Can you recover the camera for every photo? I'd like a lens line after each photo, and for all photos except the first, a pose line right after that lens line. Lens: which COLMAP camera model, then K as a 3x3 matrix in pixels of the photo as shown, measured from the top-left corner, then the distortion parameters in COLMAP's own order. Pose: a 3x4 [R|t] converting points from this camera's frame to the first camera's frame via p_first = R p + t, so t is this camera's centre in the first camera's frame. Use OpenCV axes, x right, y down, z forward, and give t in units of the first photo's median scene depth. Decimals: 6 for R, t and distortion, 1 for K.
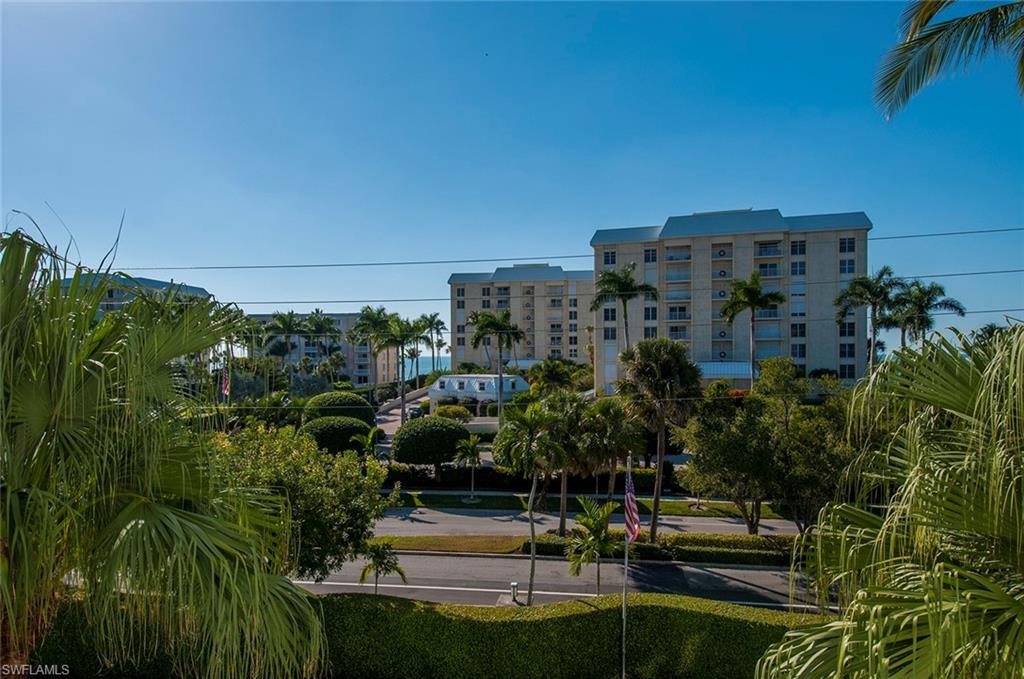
lens RADIAL K [[649.0, 0, 511.7], [0, 649.0, 360.0], [0, 0, 1]] dist [0.014195, -0.000613]
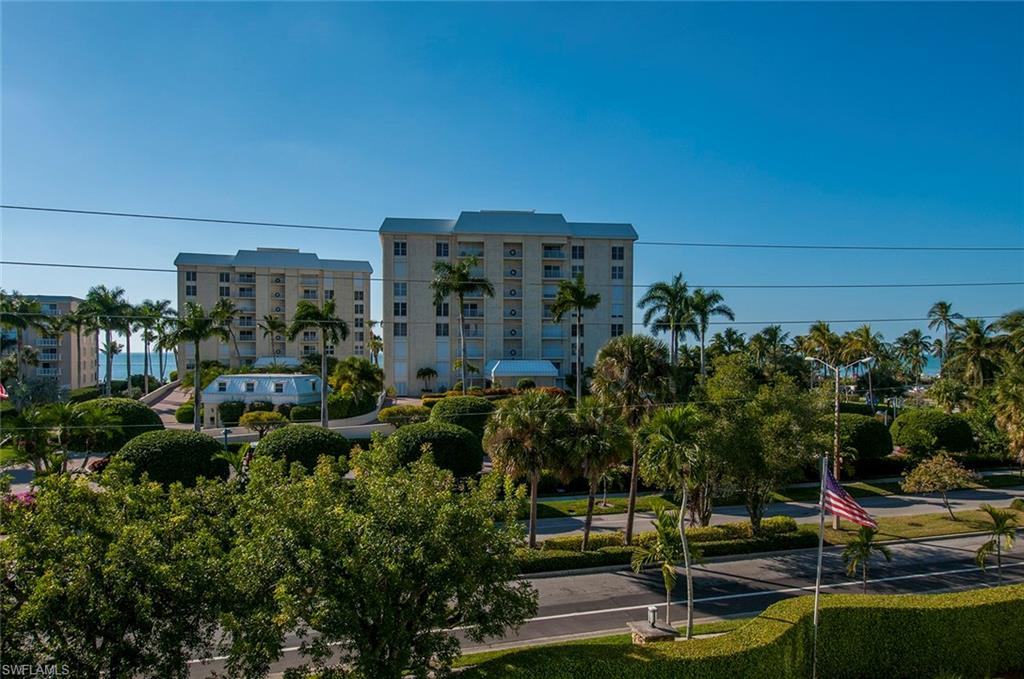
lens RADIAL K [[679.1, 0, 512.0], [0, 679.1, 339.5], [0, 0, 1]] dist [0.030837, -0.000648]
pose [[0.906693, 0.015263, 0.421515, -0.120925], [-0.003951, 0.999609, -0.027697, 0.000566], [-0.421772, 0.023447, 0.906399, 0.045751]]
